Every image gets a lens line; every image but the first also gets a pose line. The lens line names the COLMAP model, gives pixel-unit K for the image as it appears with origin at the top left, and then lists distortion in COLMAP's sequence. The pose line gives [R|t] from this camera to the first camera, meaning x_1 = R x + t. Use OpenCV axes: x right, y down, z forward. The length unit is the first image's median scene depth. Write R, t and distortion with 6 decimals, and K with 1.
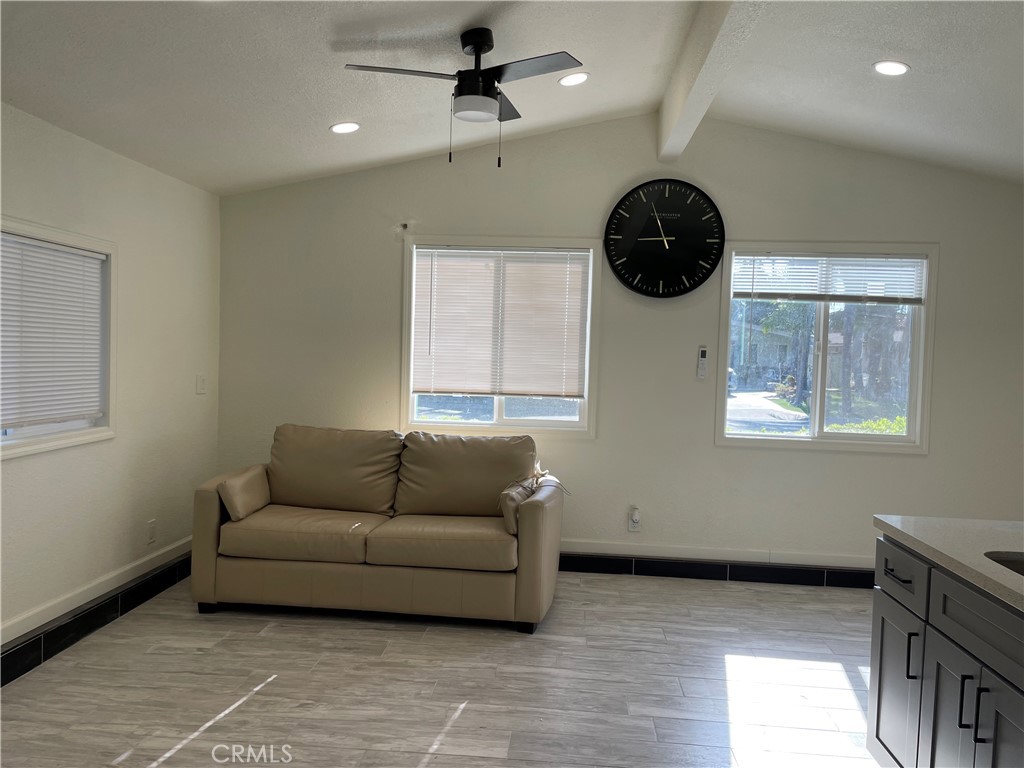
lens RADIAL K [[777.5, 0, 503.7], [0, 777.5, 386.9], [0, 0, 1]] dist [0.014960, -0.004676]
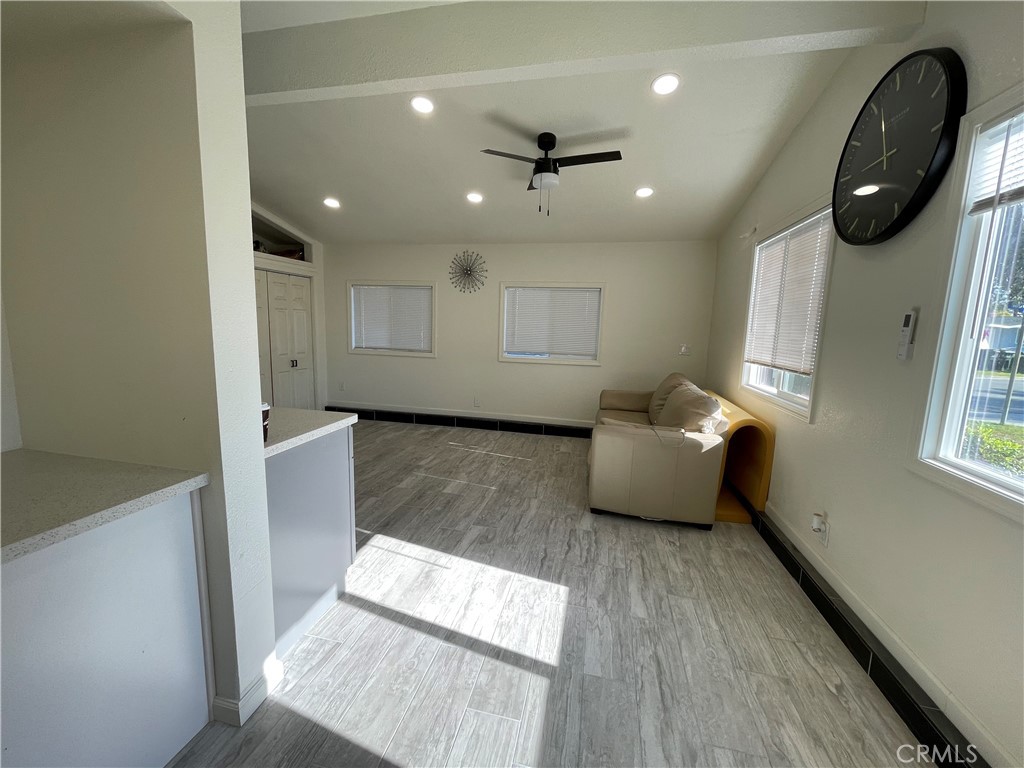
lens RADIAL K [[416.4, 0, 510.0], [0, 416.4, 383.4], [0, 0, 1]] dist [0.003272, -0.001267]
pose [[-0.147748, 0.104462, -0.983493, 0.936819], [-0.079034, 0.989979, 0.117024, -0.009030], [0.985862, 0.095019, -0.138011, 1.070982]]
